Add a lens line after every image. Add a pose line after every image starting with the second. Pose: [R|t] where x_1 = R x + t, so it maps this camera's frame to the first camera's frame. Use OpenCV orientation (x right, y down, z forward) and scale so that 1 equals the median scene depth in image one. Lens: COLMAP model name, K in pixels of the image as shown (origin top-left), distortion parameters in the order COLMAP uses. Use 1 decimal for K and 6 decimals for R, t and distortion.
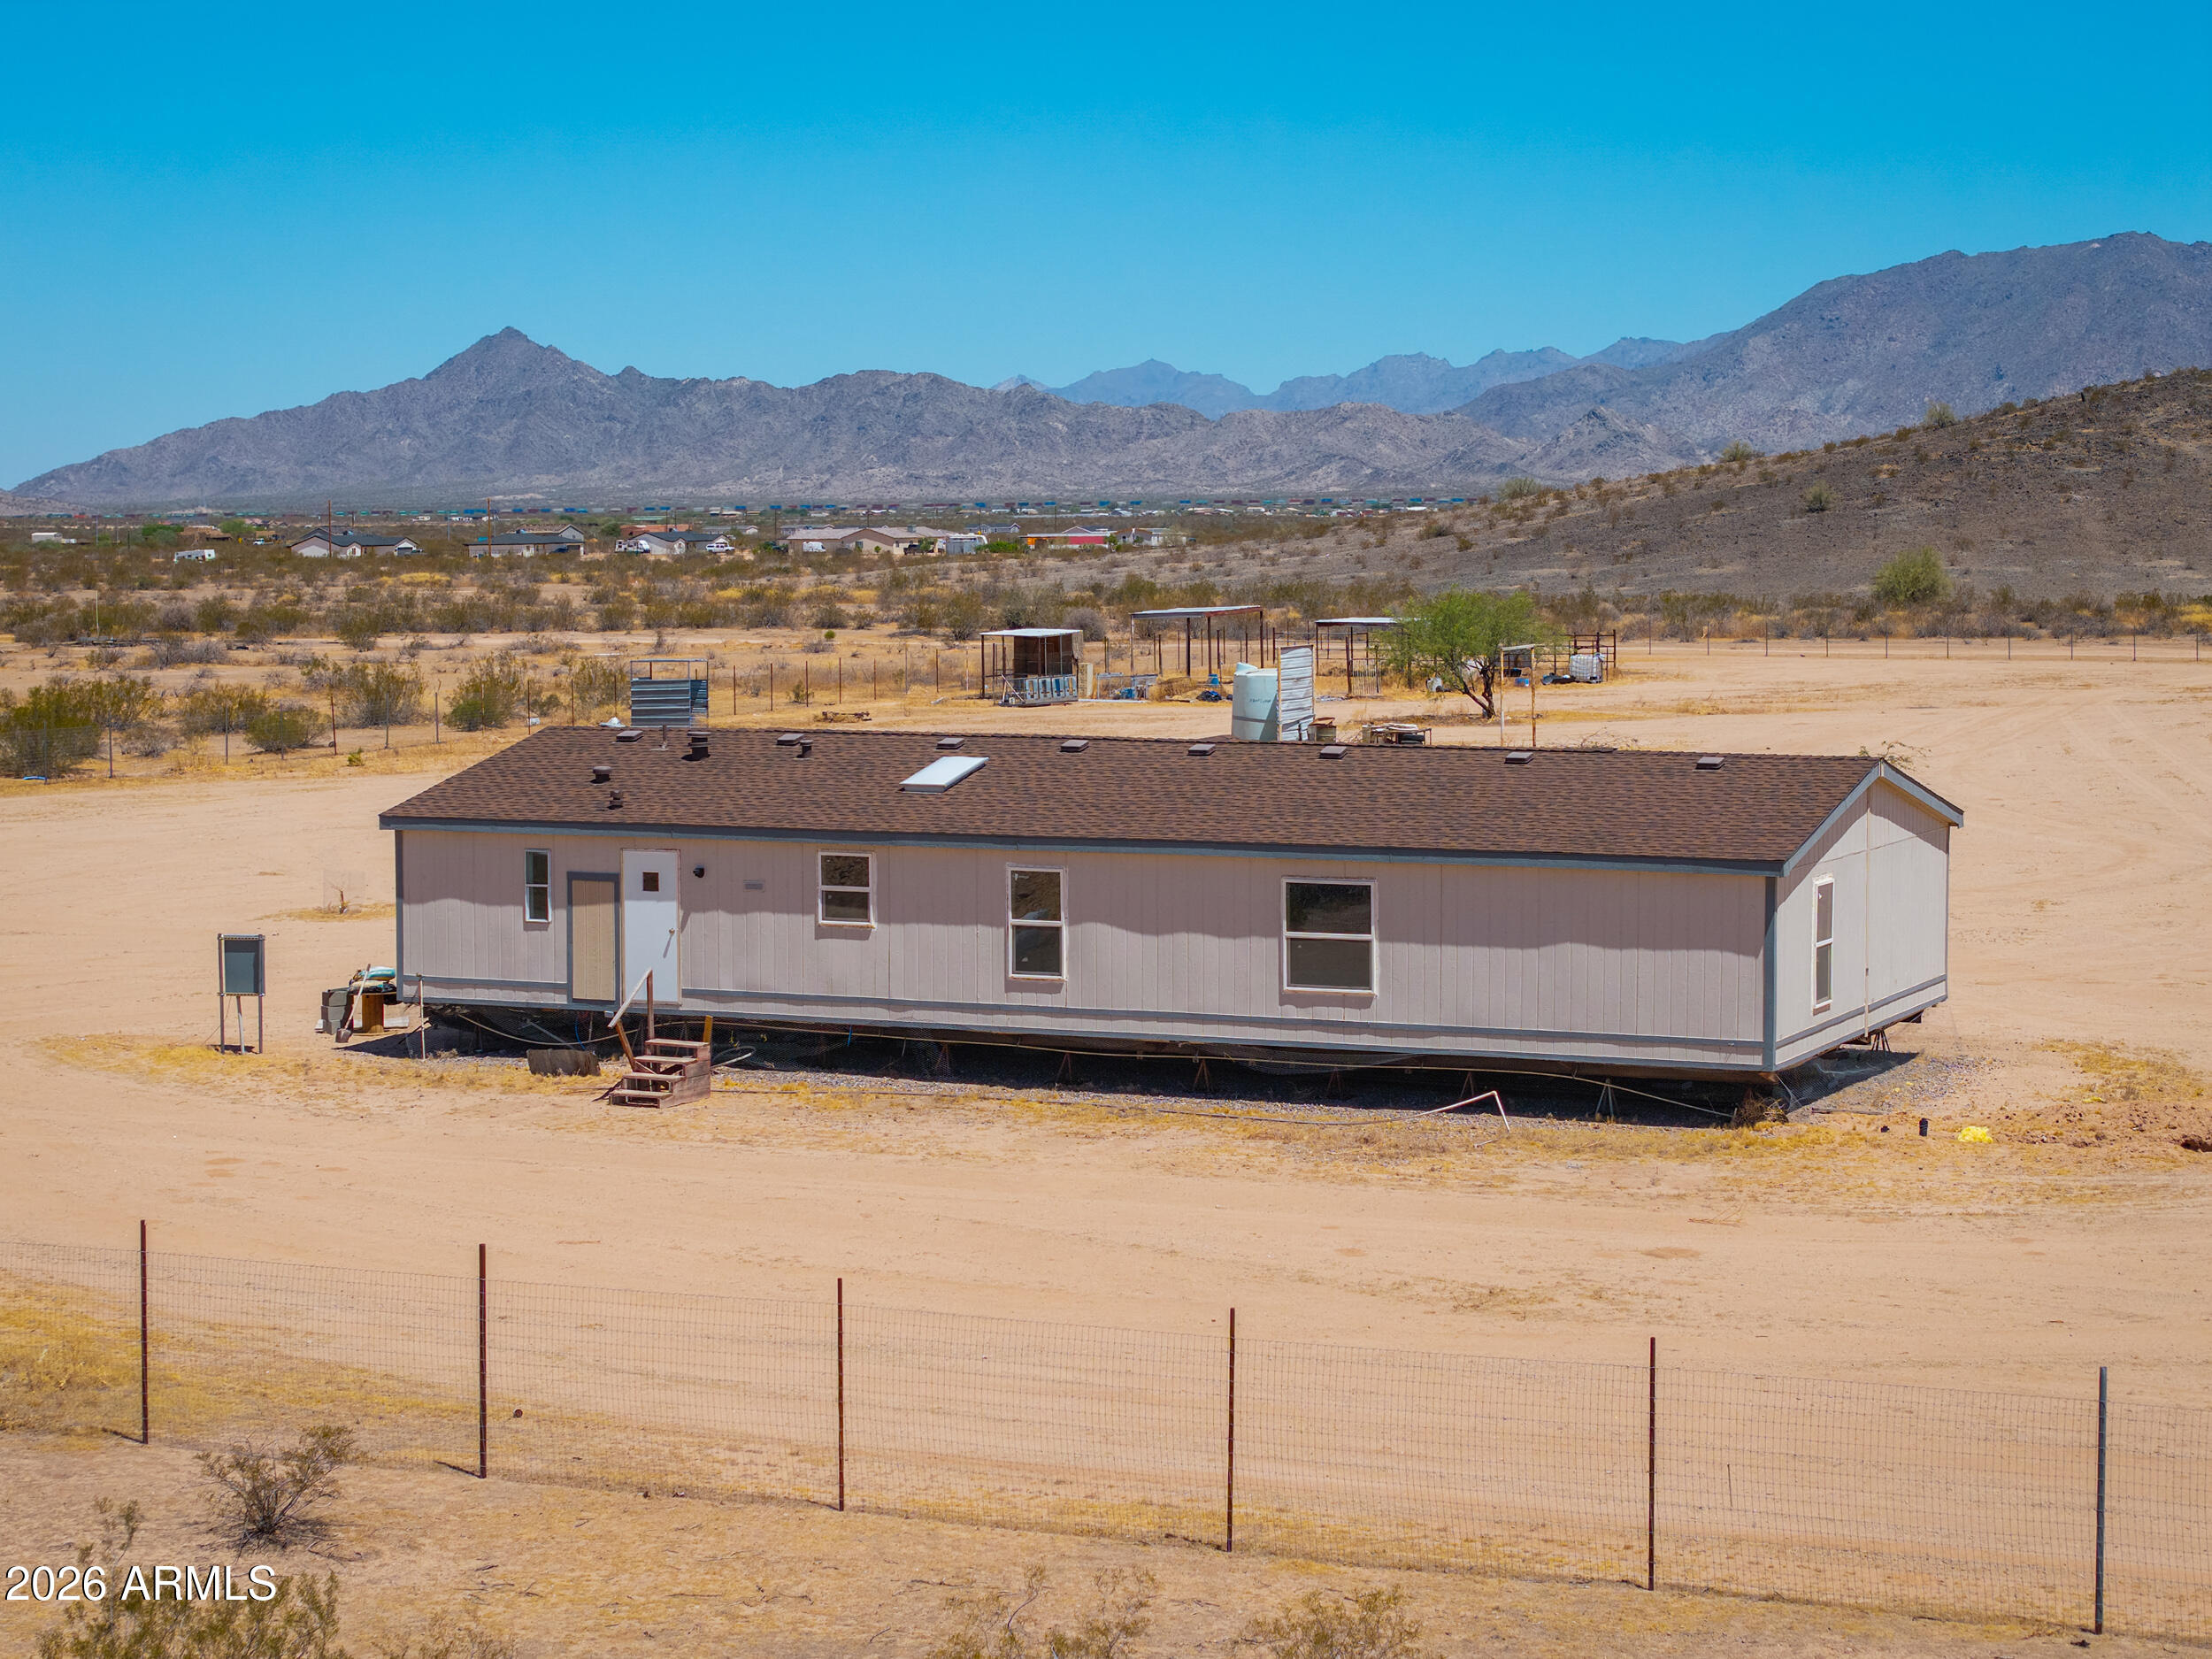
lens RADIAL K [[4593.7, 0, 1106.0], [0, 4593.7, 829.5], [0, 0, 1]] dist [-0.125414, 0.315553]
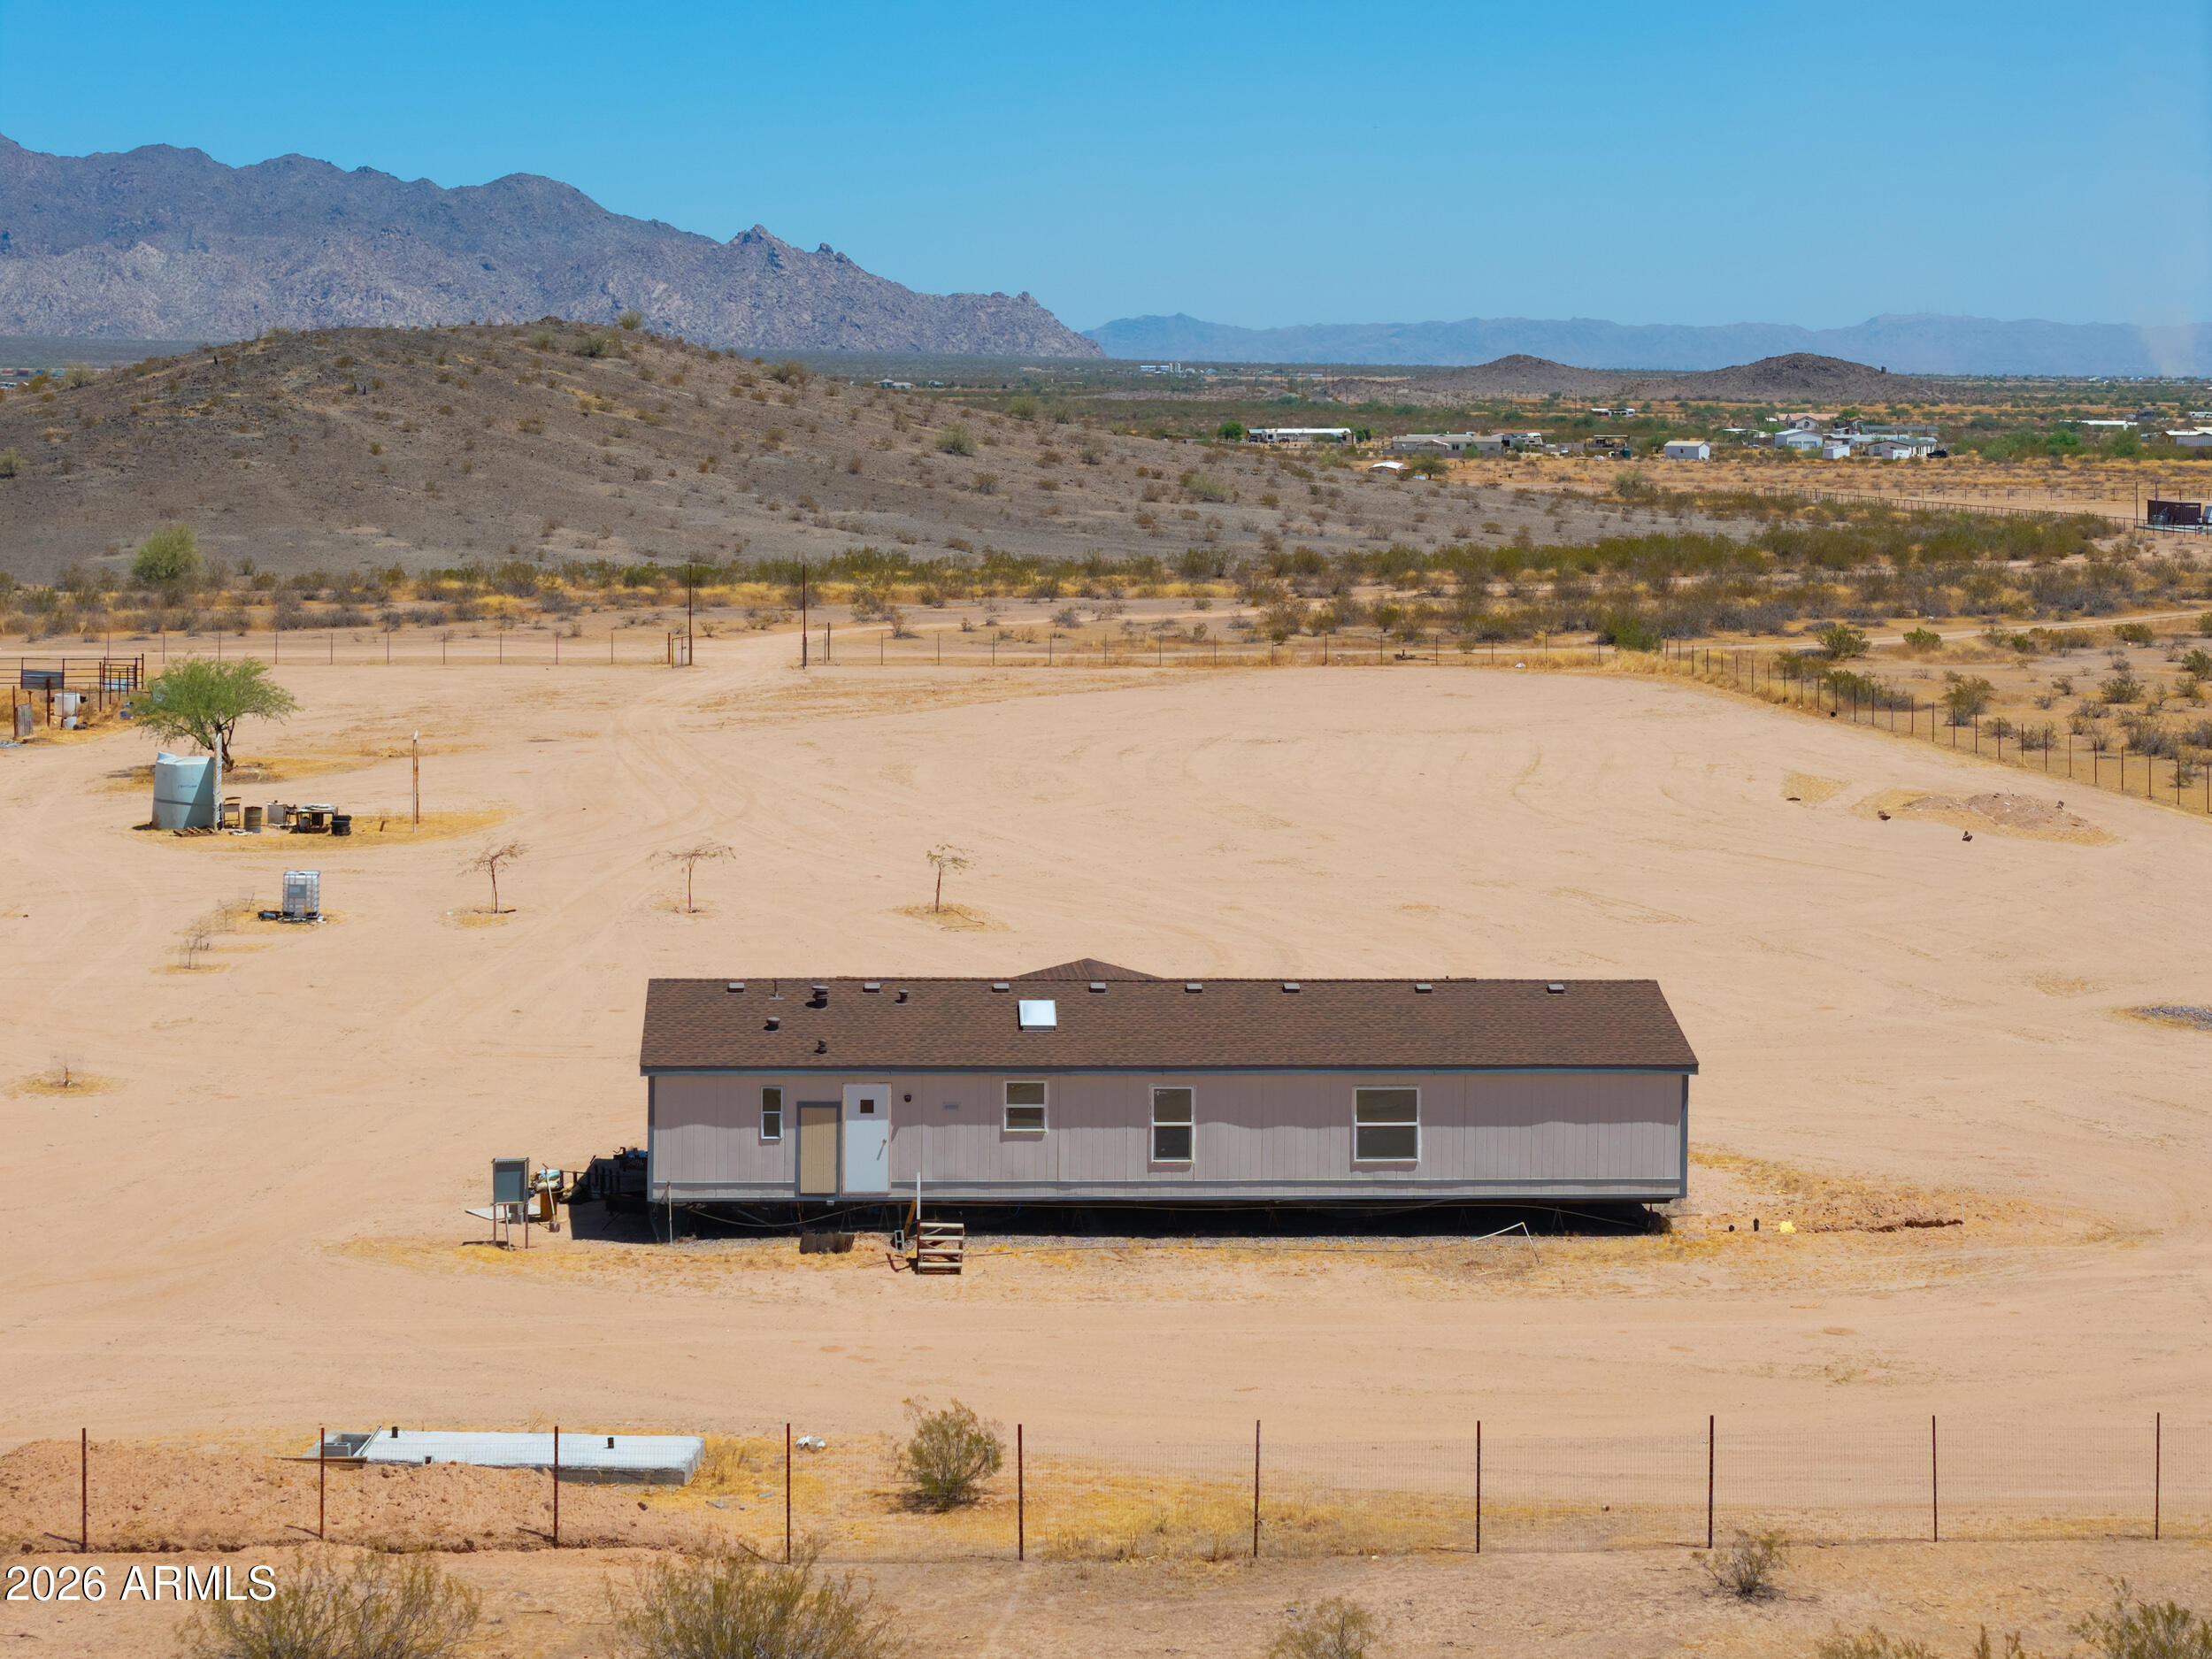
lens RADIAL K [[4593.7, 0, 1106.0], [0, 4593.7, 829.5], [0, 0, 1]] dist [-0.125414, 0.315553]
pose [[0.882671, -0.037734, 0.468475, -0.688382], [0.023656, 0.999075, 0.035900, -0.121393], [-0.469396, -0.020606, 0.882747, -0.257682]]
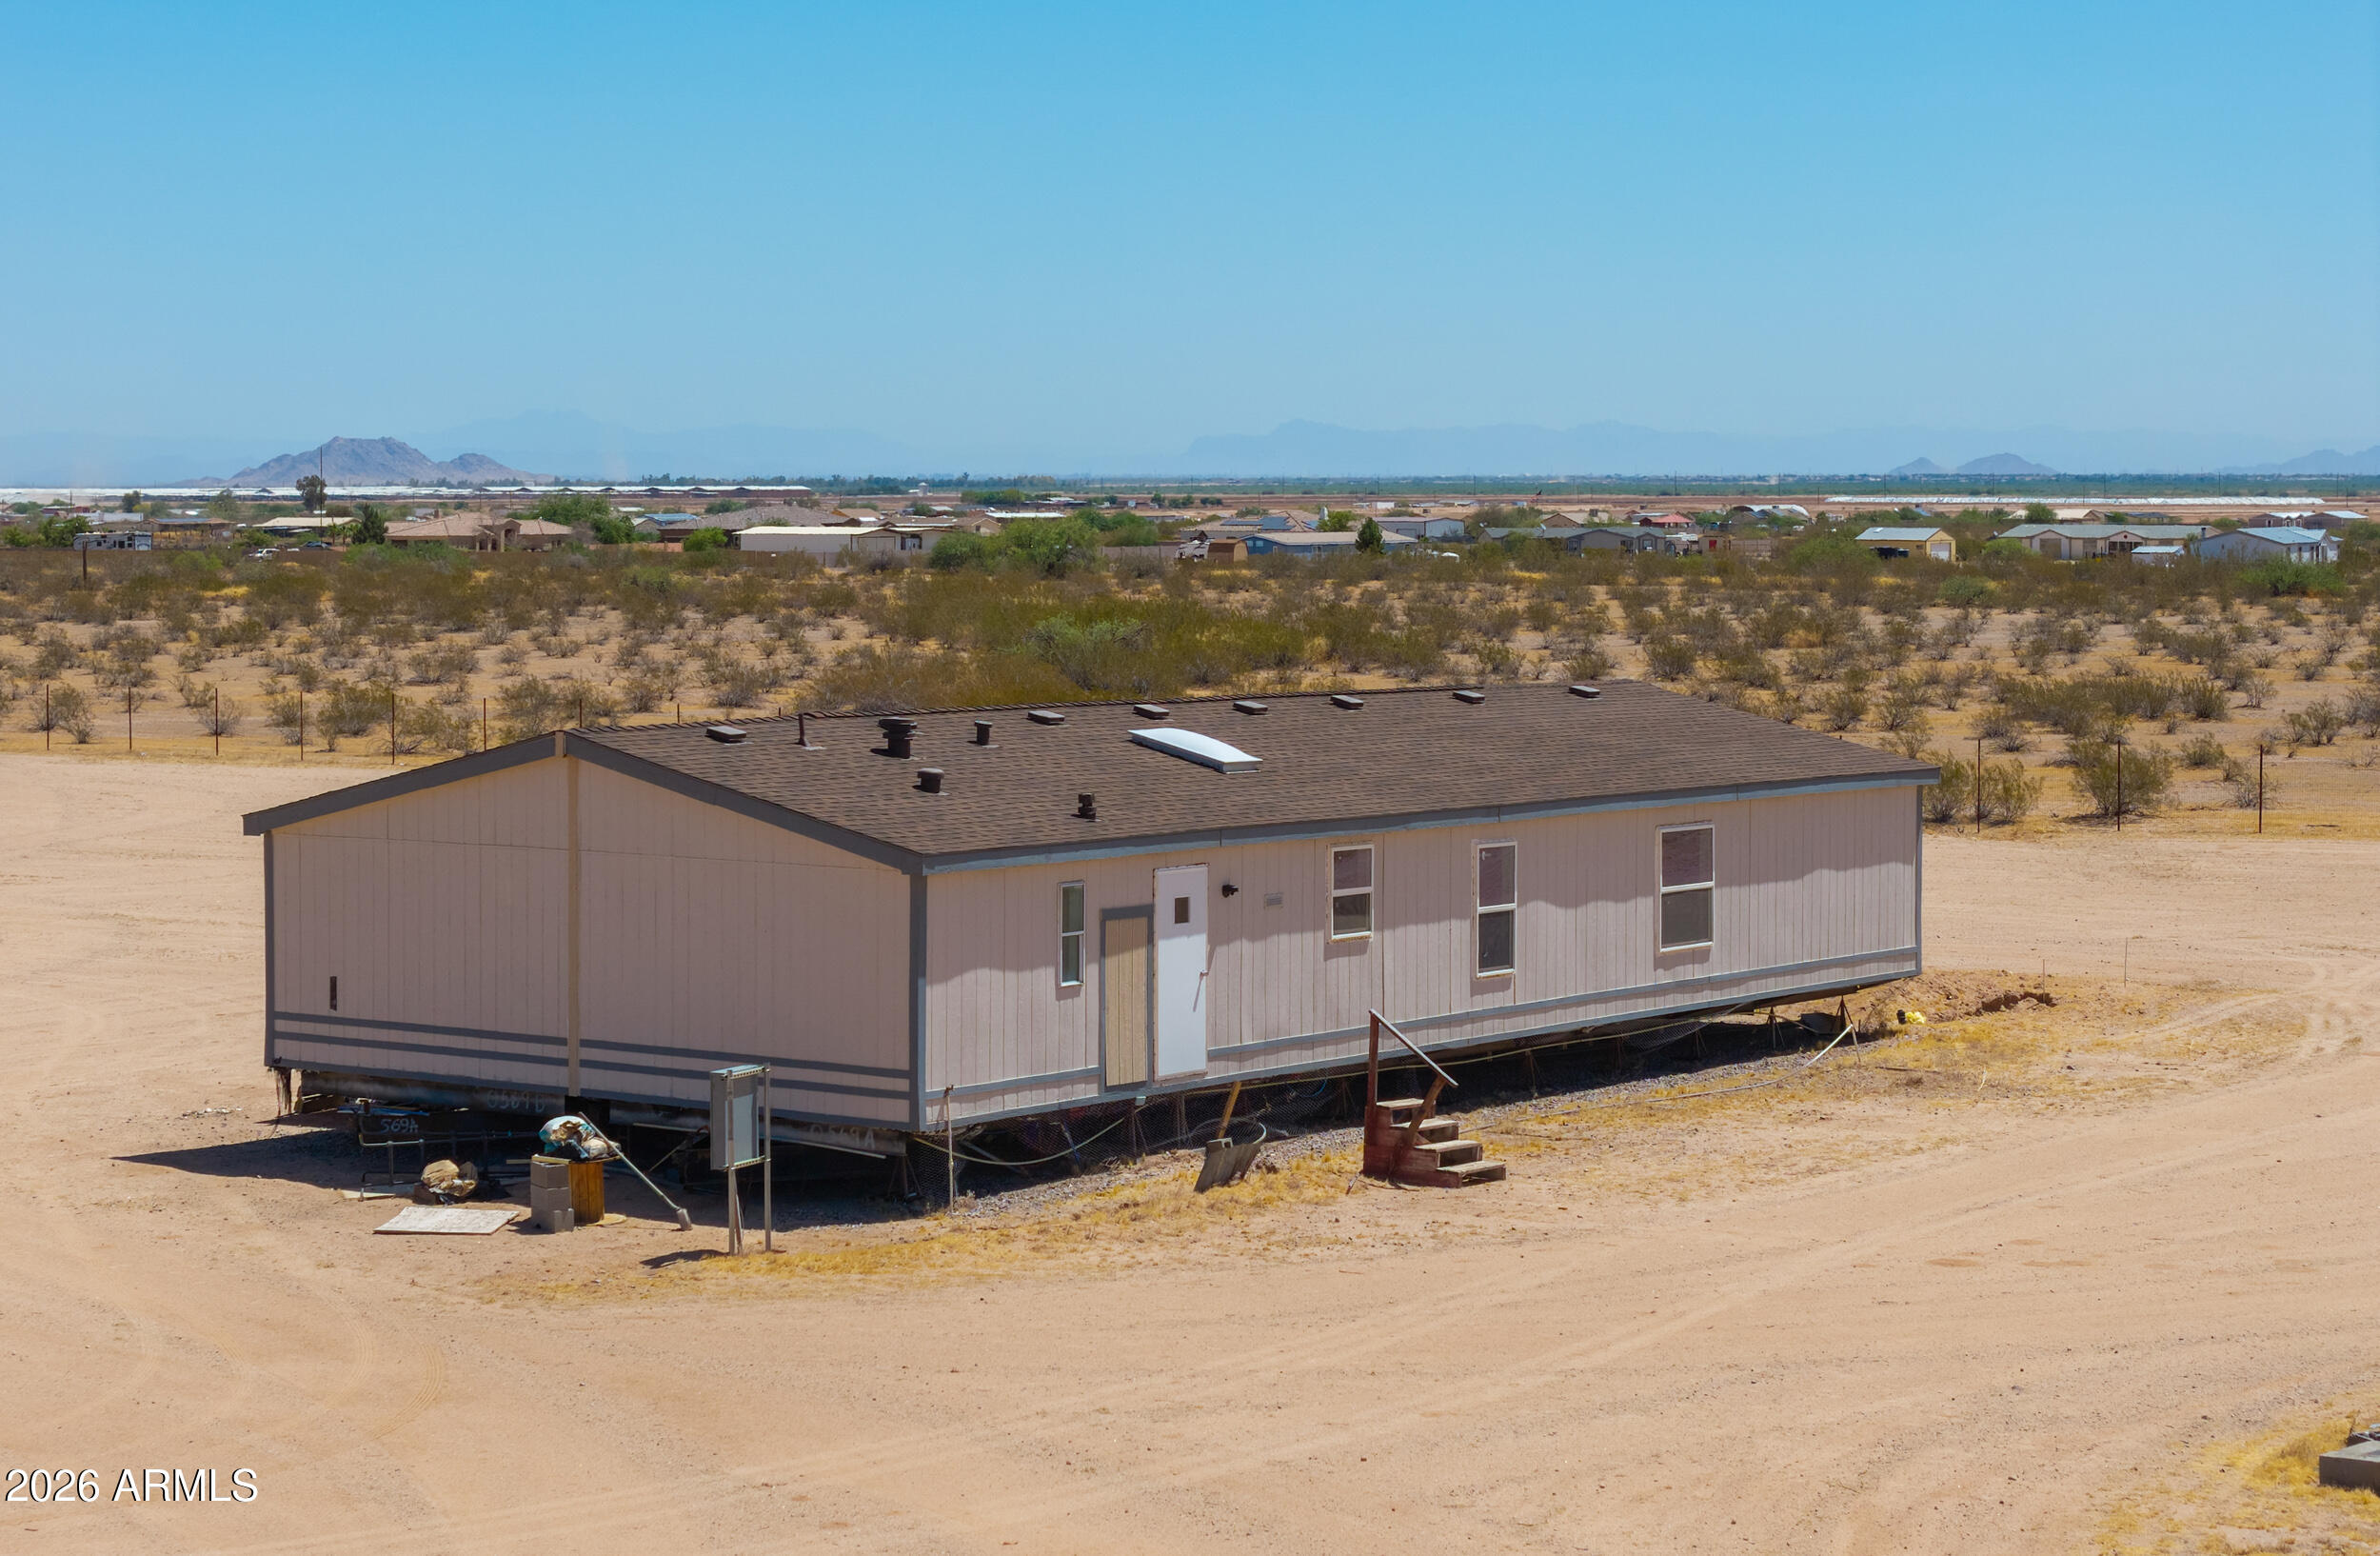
lens RADIAL K [[5163.8, 0, 1190.0], [0, 5163.8, 778.0], [0, 0, 1]] dist [0.027266, 0.079086]
pose [[0.210789, -0.052574, 0.976117, -0.911673], [0.069083, 0.996857, 0.038773, -0.041972], [-0.975087, 0.059260, 0.213758, 0.829779]]
